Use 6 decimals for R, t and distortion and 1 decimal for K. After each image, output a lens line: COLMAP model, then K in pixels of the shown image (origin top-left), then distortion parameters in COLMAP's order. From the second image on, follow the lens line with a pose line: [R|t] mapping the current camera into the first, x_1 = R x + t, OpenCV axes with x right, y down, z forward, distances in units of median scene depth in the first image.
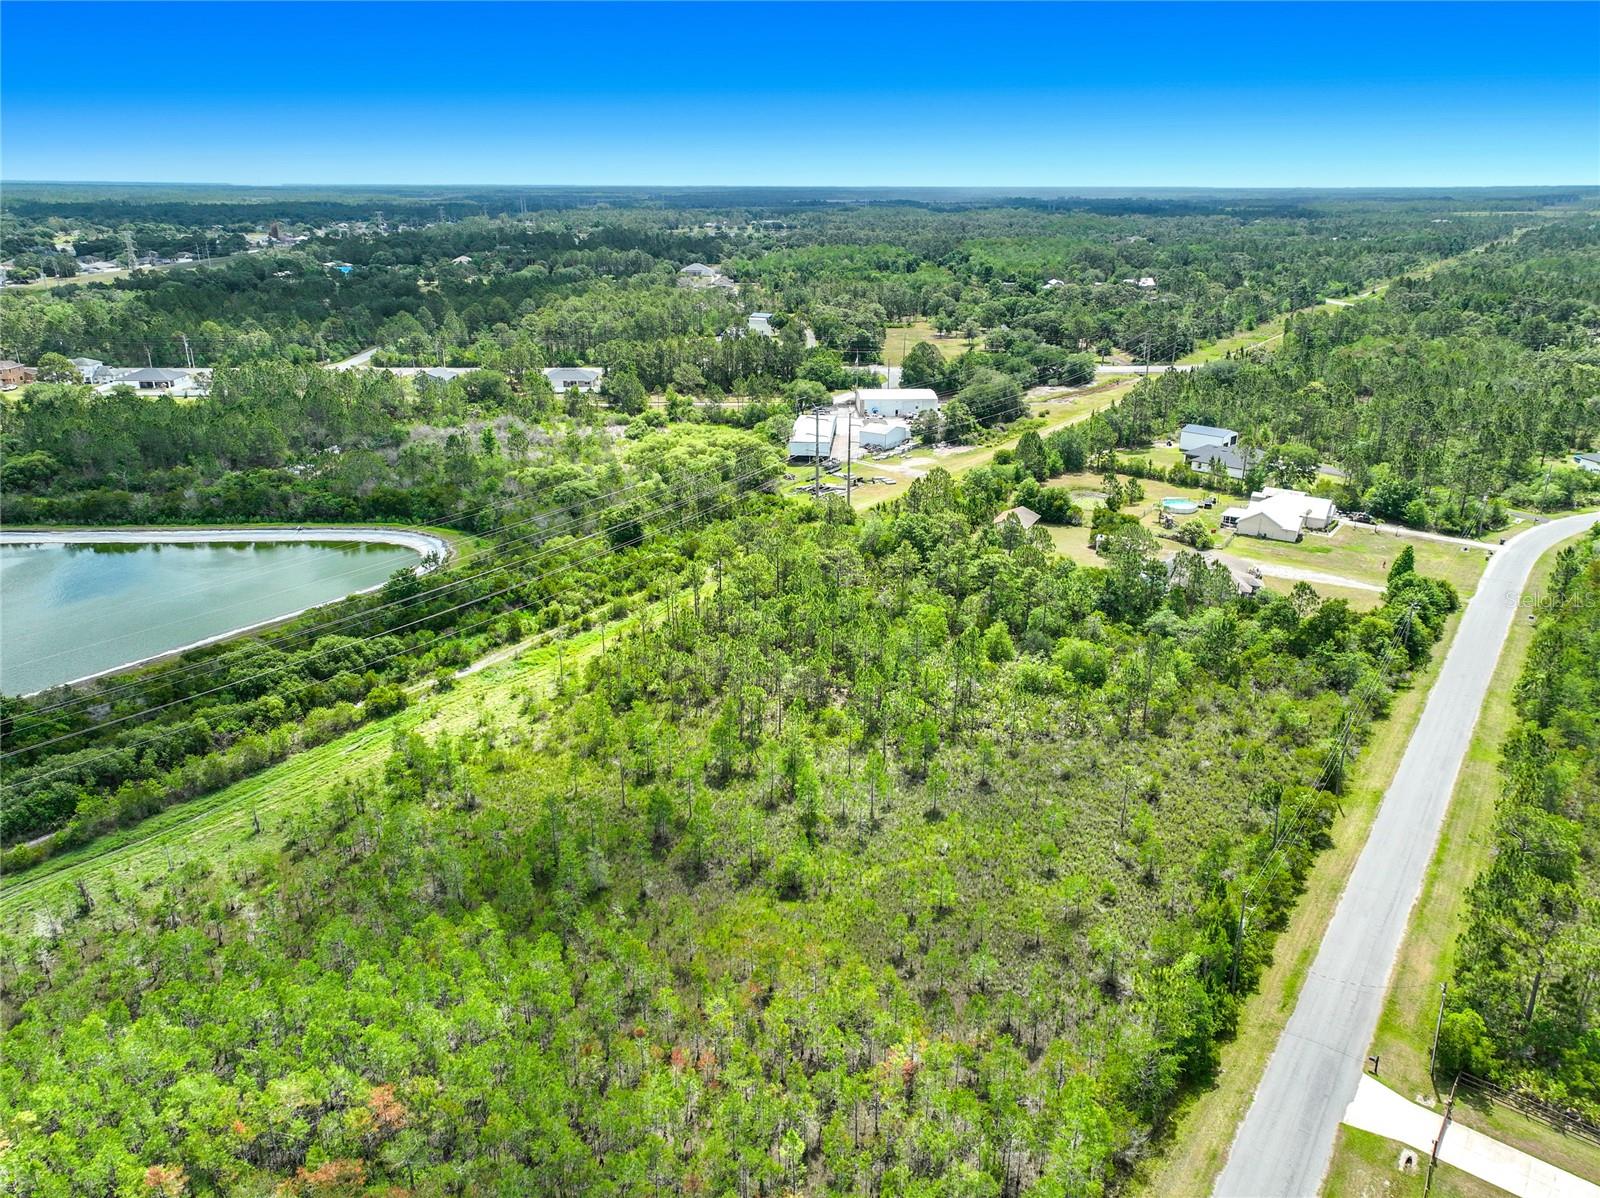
lens RADIAL K [[1142.3, 0, 800.0], [0, 1142.3, 599.0], [0, 0, 1]] dist [0.016090, 0.004255]
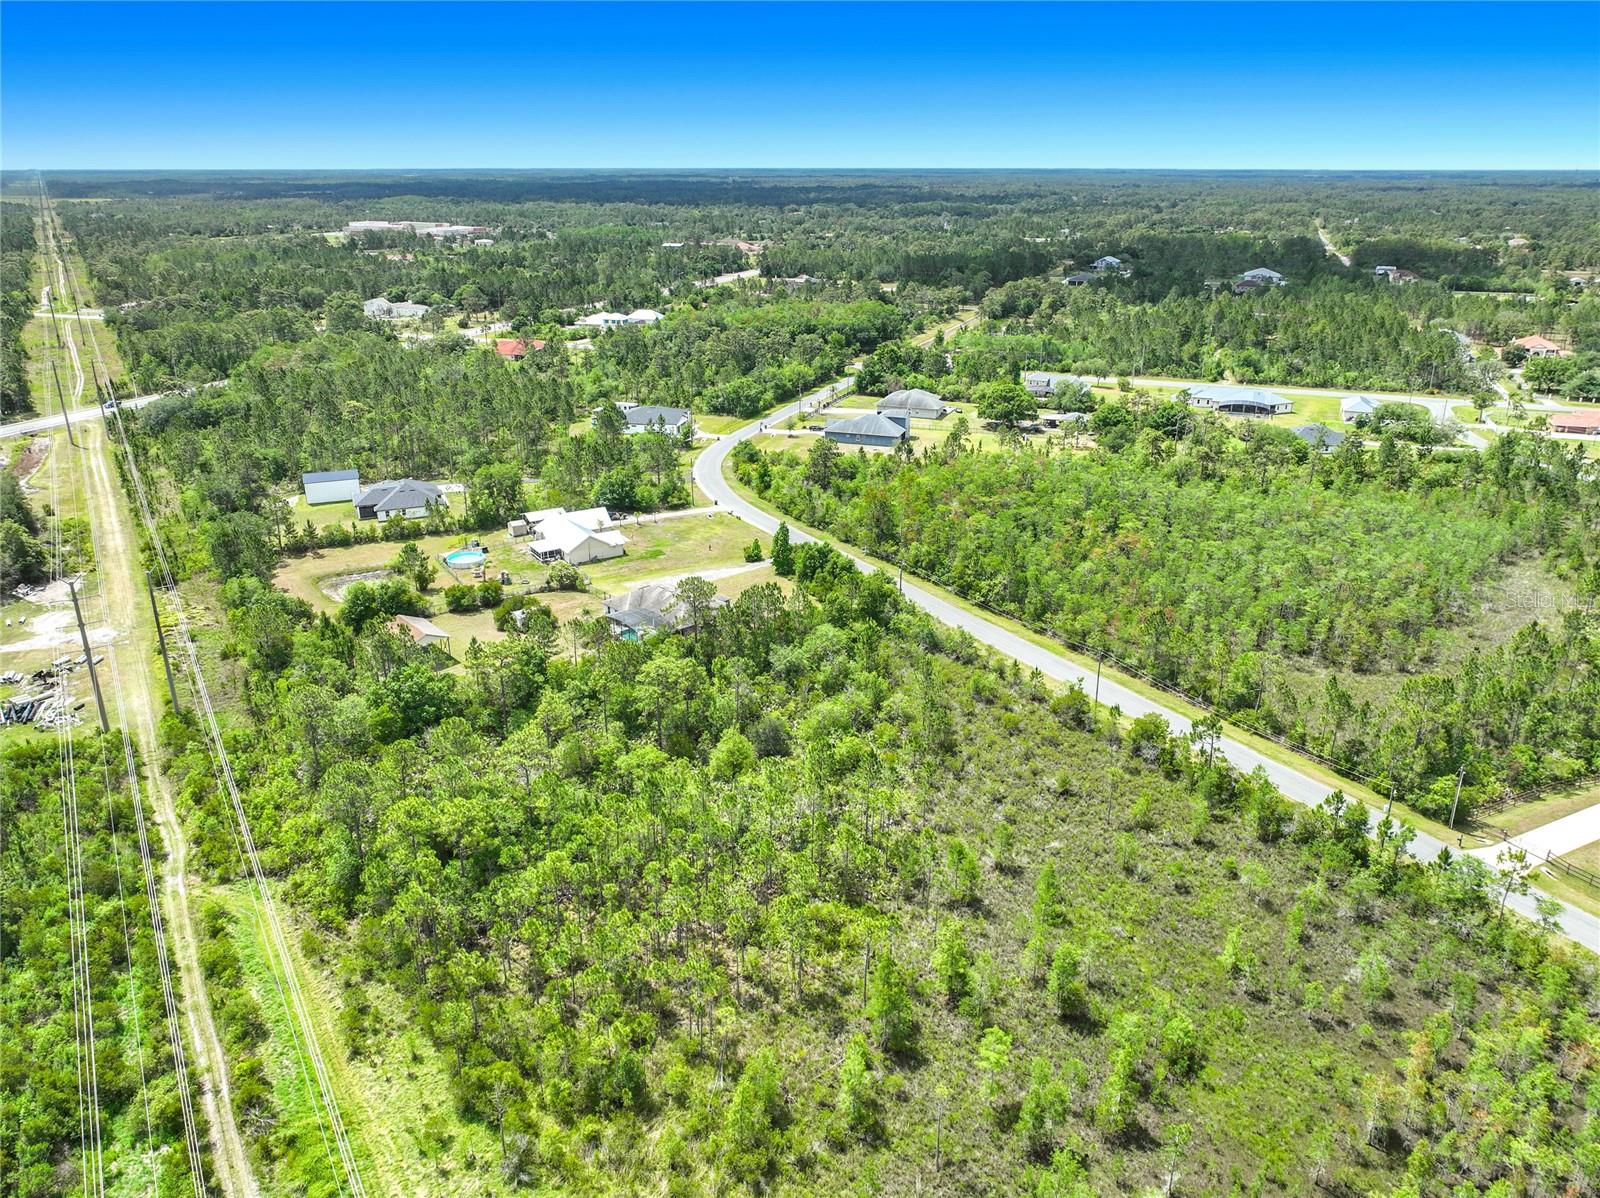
lens RADIAL K [[1158.4, 0, 800.0], [0, 1158.4, 599.0], [0, 0, 1]] dist [-0.008007, -0.004254]
pose [[0.392749, -0.326346, 0.859794, -0.373544], [0.315161, 0.926068, 0.207538, -0.167937], [-0.863957, 0.189463, 0.466564, 0.385702]]
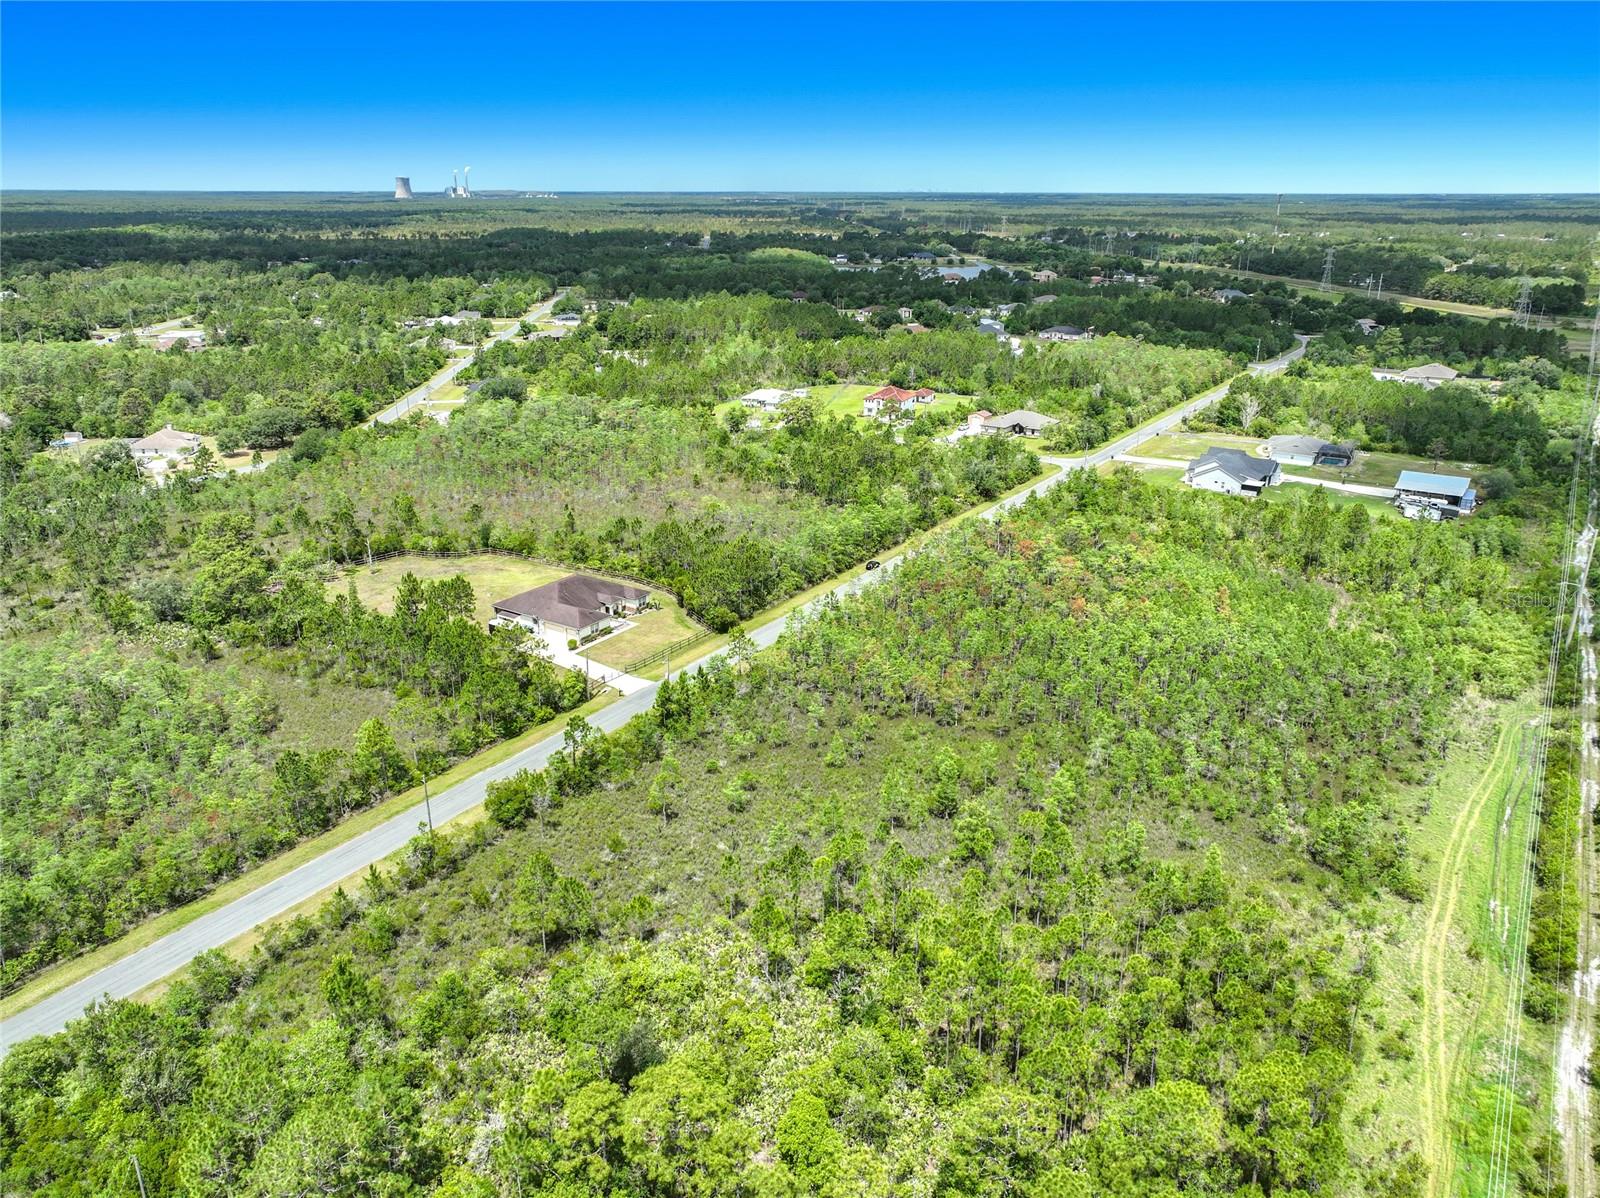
lens RADIAL K [[1145.8, 0, 800.0], [0, 1145.8, 599.0], [0, 0, 1]] dist [0.002228, 0.008678]
pose [[-0.999844, 0.003678, -0.017271, 0.080013], [-0.008302, 0.765307, 0.643612, -0.387921], [0.015585, 0.643655, -0.765157, 0.938400]]
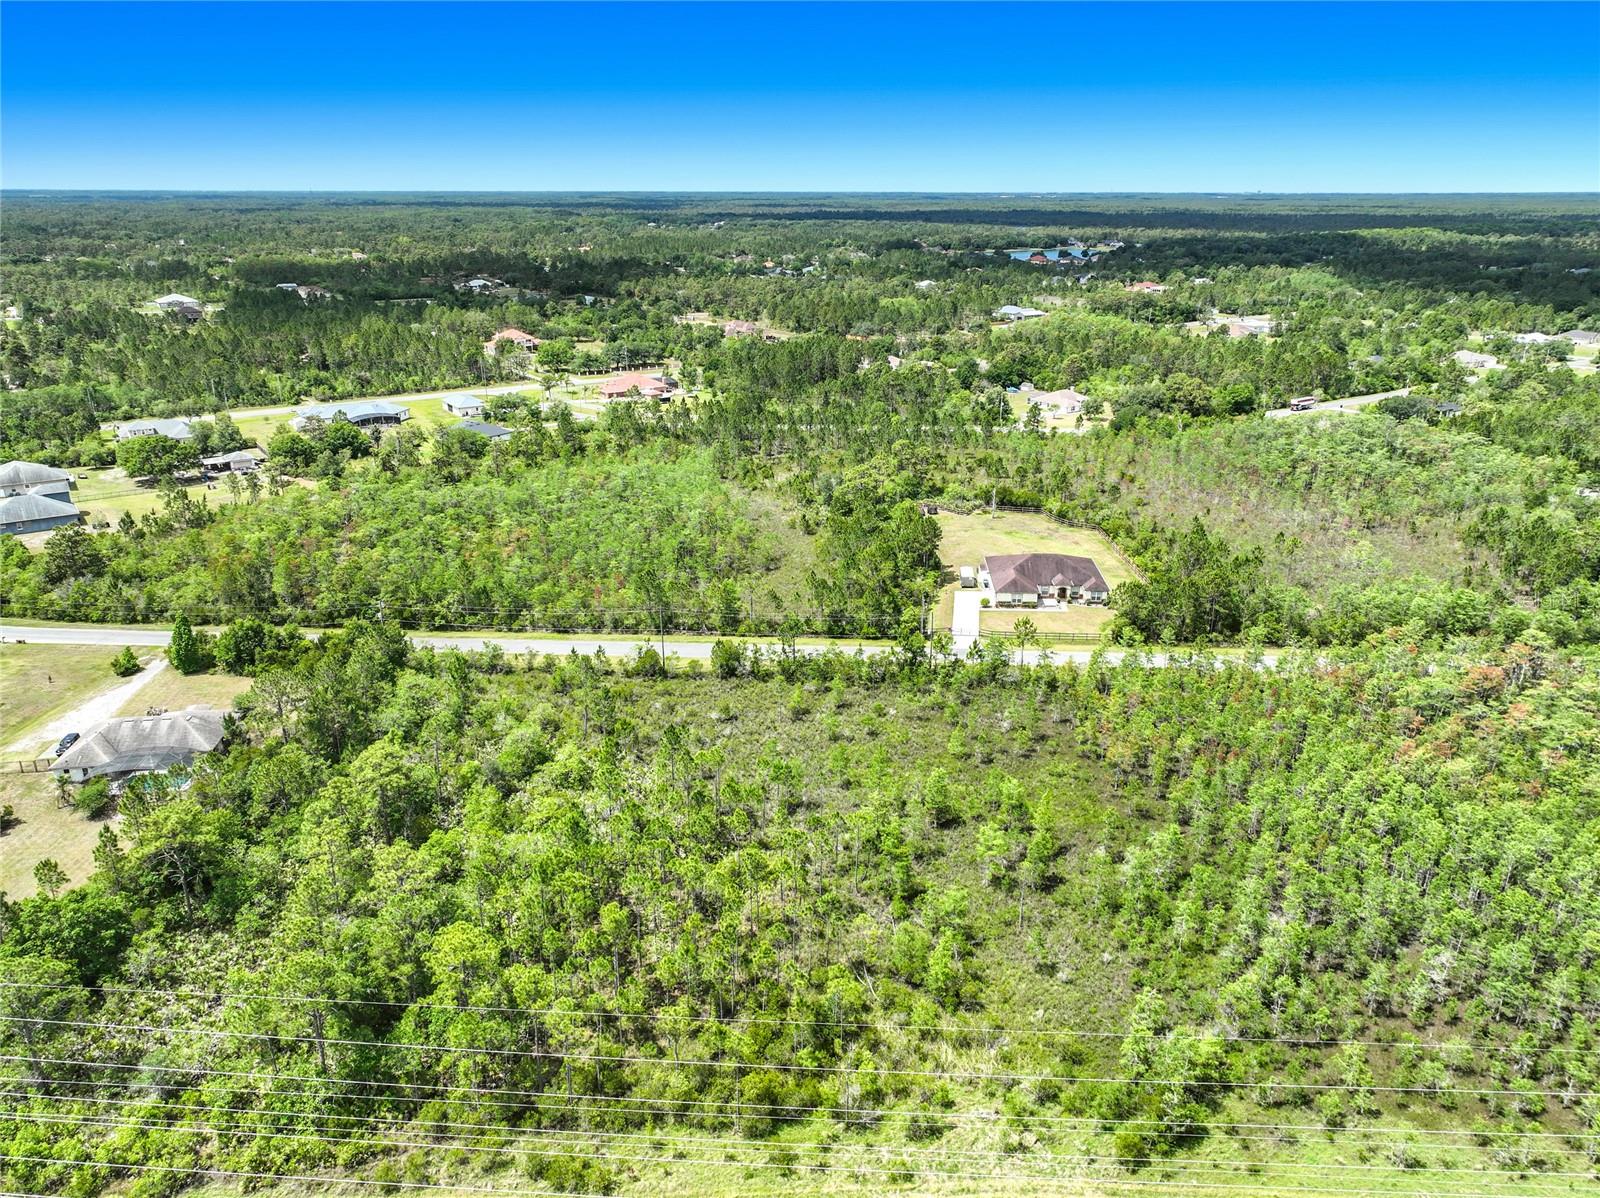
lens RADIAL K [[1135.3, 0, 800.0], [0, 1135.3, 599.0], [0, 0, 1]] dist [-0.004734, 0.023732]
pose [[-0.524784, -0.294717, 0.798589, -0.409032], [0.287130, 0.821885, 0.491998, -0.308489], [-0.801348, 0.487492, -0.346690, 0.743437]]
